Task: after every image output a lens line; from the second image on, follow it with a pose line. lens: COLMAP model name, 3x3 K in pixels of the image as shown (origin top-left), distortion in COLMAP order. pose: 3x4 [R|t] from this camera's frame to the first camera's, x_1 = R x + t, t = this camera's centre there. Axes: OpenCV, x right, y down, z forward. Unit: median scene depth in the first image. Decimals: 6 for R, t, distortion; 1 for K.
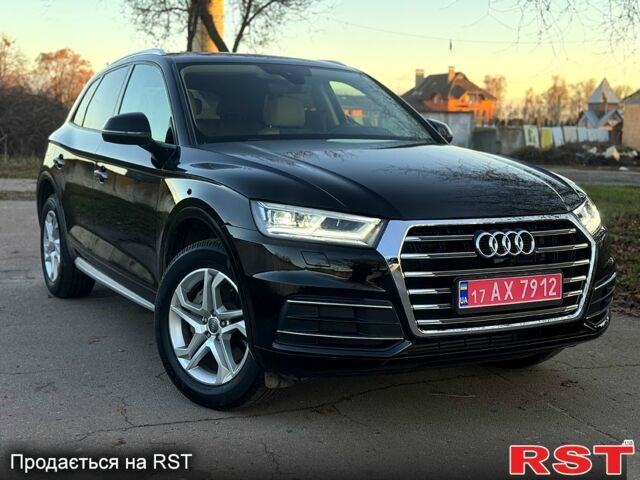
lens RADIAL K [[946.3, 0, 318.3], [0, 946.3, 241.9], [0, 0, 1]] dist [0.143897, -0.035959]
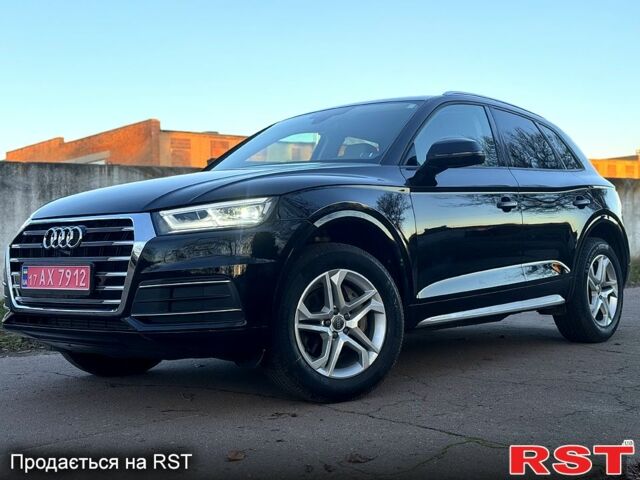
lens RADIAL K [[946.3, 0, 318.3], [0, 946.3, 241.9], [0, 0, 1]] dist [0.143897, -0.035959]
pose [[0.329028, -0.027940, -0.943907, 1.350287], [-0.088371, 0.994265, -0.060235, 0.048137], [0.940176, 0.103233, 0.324671, 0.895633]]
